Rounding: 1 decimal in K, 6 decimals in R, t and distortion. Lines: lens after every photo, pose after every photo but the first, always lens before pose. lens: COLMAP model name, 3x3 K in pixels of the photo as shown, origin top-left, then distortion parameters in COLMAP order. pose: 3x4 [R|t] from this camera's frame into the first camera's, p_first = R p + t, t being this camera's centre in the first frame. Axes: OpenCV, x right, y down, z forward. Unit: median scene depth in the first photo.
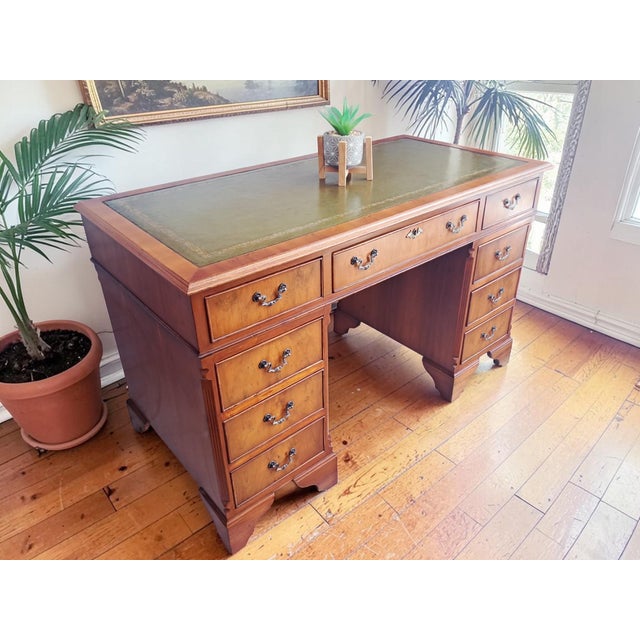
lens RADIAL K [[466.7, 0, 320.0], [0, 466.7, 320.0], [0, 0, 1]] dist [0.048868, -0.003453]
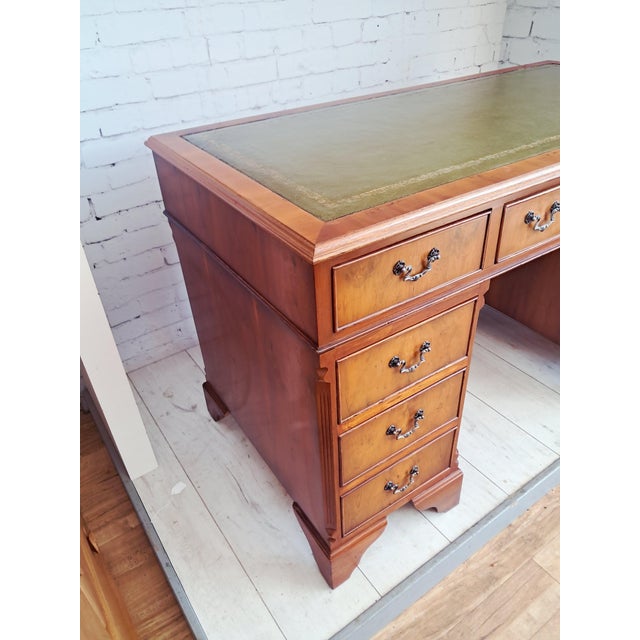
lens RADIAL K [[471.1, 0, 321.4], [0, 471.1, 334.0], [0, 0, 1]] dist [0.056294, -0.004080]
pose [[0.992731, 0.044238, -0.111925, -0.154756], [-0.033311, 0.994660, 0.097678, -0.015200], [0.115648, -0.093240, 0.988904, 0.268767]]
